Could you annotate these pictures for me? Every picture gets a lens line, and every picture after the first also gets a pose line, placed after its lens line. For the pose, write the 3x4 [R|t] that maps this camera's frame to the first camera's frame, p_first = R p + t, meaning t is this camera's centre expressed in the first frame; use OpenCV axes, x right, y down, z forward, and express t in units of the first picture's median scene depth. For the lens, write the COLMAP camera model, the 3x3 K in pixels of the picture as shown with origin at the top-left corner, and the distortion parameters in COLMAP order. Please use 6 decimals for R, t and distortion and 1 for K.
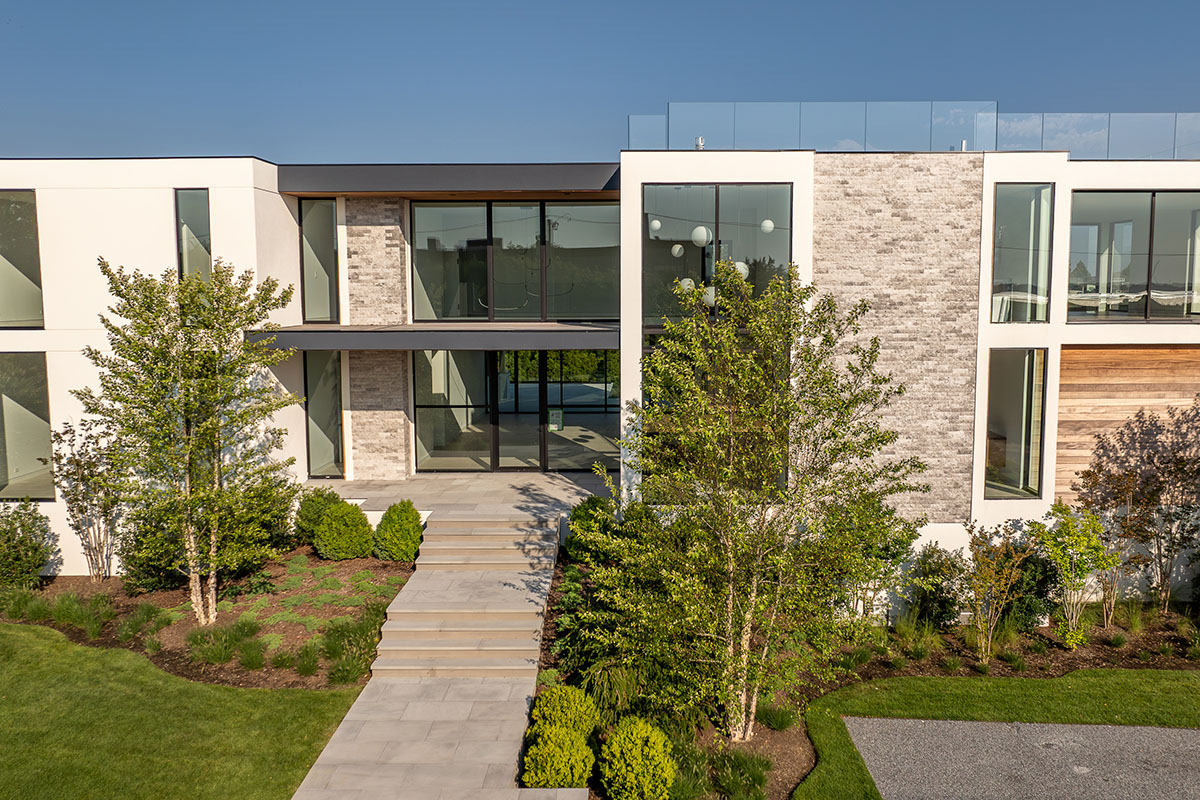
lens RADIAL K [[1032.9, 0, 545.9], [0, 1032.9, 402.3], [0, 0, 1]] dist [-0.006298, -0.012063]
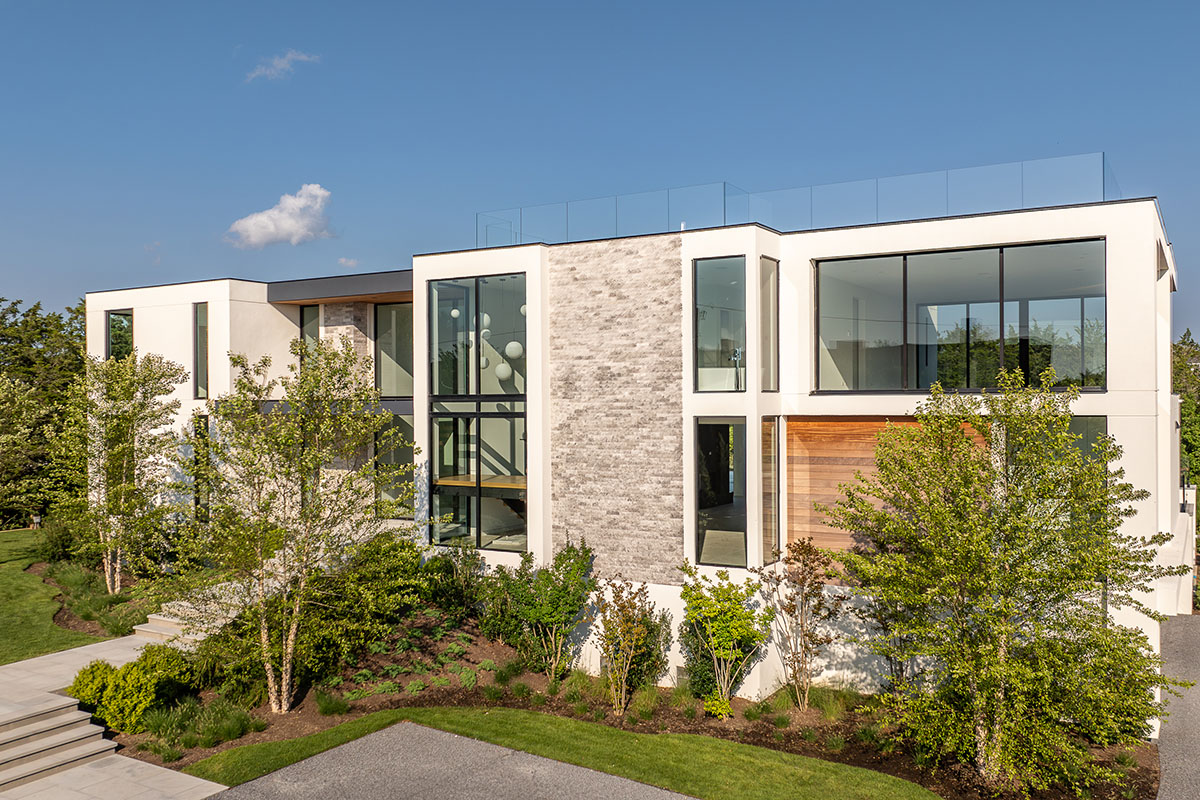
lens RADIAL K [[1032.9, 0, 545.9], [0, 1032.9, 402.3], [0, 0, 1]] dist [-0.006298, -0.012063]
pose [[0.851286, -0.000290, -0.524702, 0.851460], [-0.053501, 0.994740, -0.087350, 0.032386], [0.521968, 0.102432, 0.846793, 0.040170]]
